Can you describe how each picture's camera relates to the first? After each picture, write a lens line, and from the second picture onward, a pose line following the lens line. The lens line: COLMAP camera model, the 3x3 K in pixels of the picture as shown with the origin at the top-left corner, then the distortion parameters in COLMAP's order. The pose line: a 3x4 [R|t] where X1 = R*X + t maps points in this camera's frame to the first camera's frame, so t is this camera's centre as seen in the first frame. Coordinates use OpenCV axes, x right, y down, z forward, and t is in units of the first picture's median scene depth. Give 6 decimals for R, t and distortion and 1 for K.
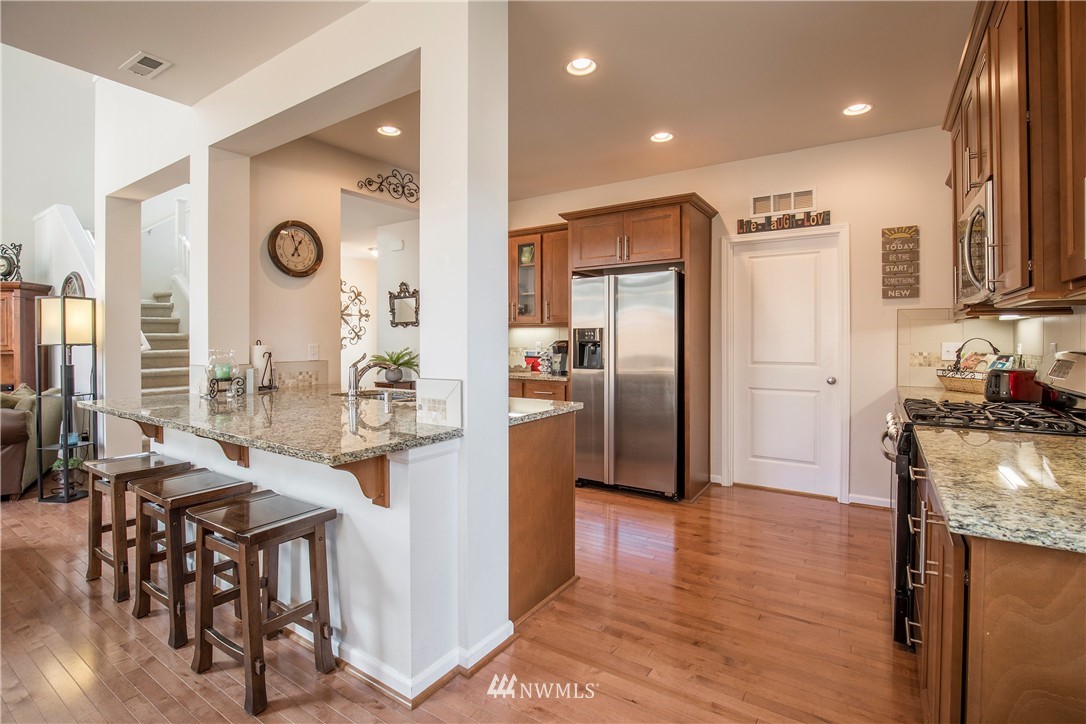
lens RADIAL K [[521.0, 0, 537.5], [0, 521.0, 339.9], [0, 0, 1]] dist [-0.035282, -0.000180]
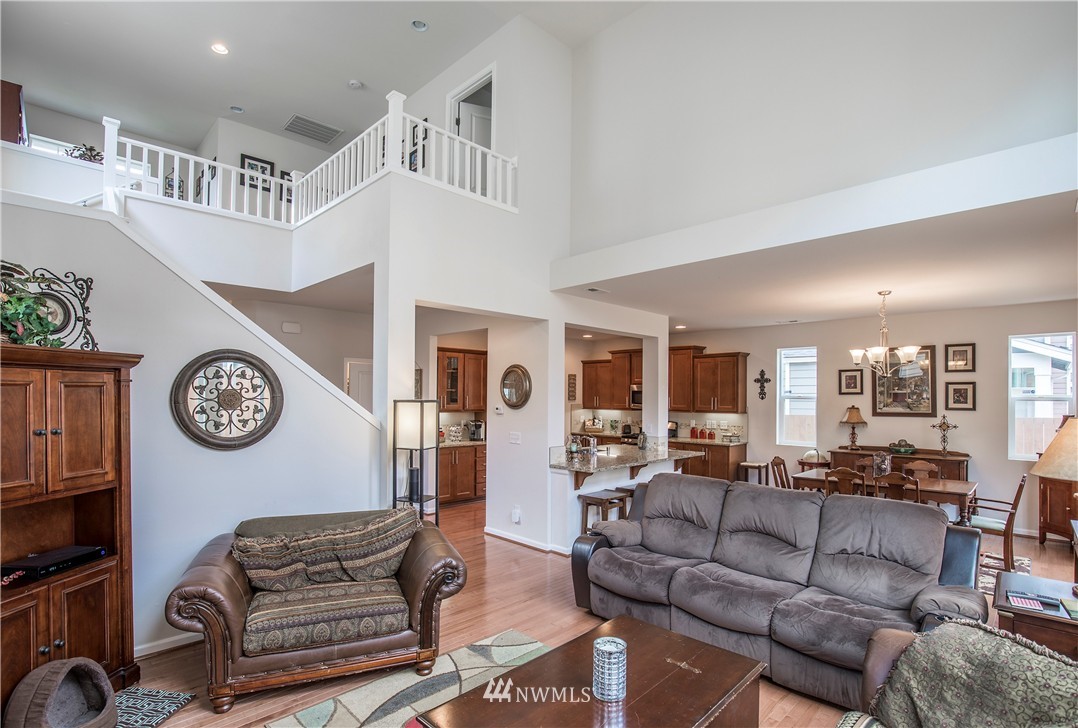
lens RADIAL K [[521.6, 0, 537.4], [0, 521.6, 390.6], [0, 0, 1]] dist [-0.063108, -0.000115]
pose [[0.196277, 0.010956, 0.980487, -1.538600], [-0.009388, 0.999913, -0.009294, -0.078156], [-0.980504, -0.007381, 0.196363, 0.466265]]
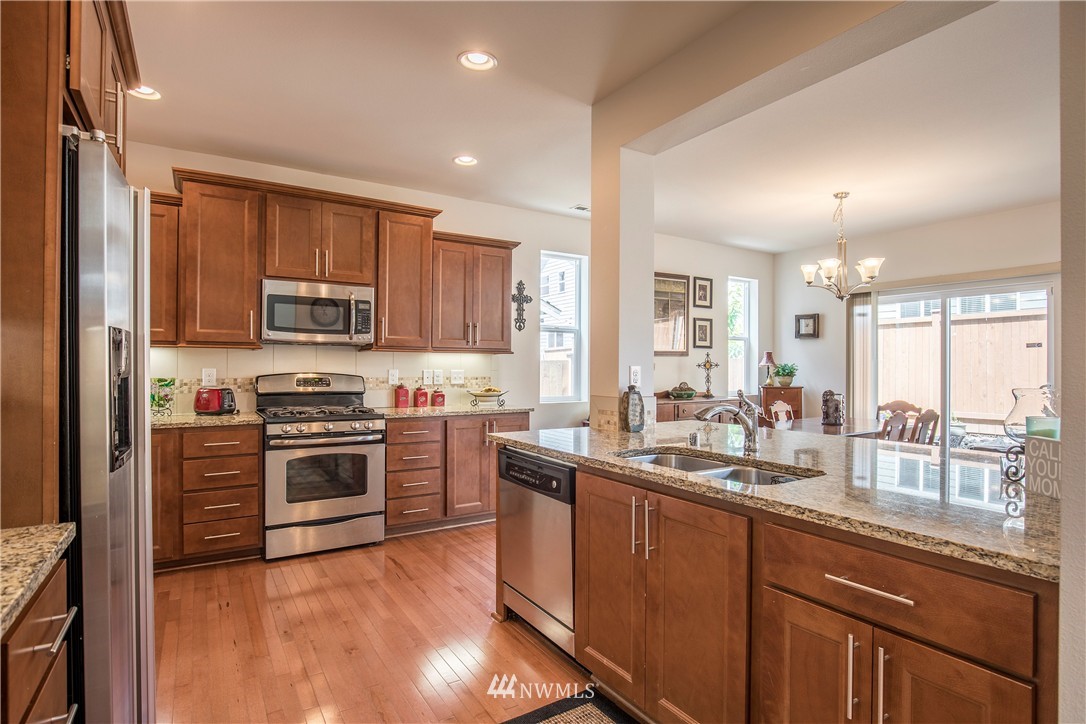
lens RADIAL K [[545.8, 0, 528.4], [0, 545.8, 363.0], [0, 0, 1]] dist [-0.016812, -0.000192]
pose [[-0.909461, 0.000489, 0.415789, -0.229052], [-0.003791, 0.999948, -0.009468, 0.000321], [-0.415772, -0.010188, -0.909412, 1.027246]]
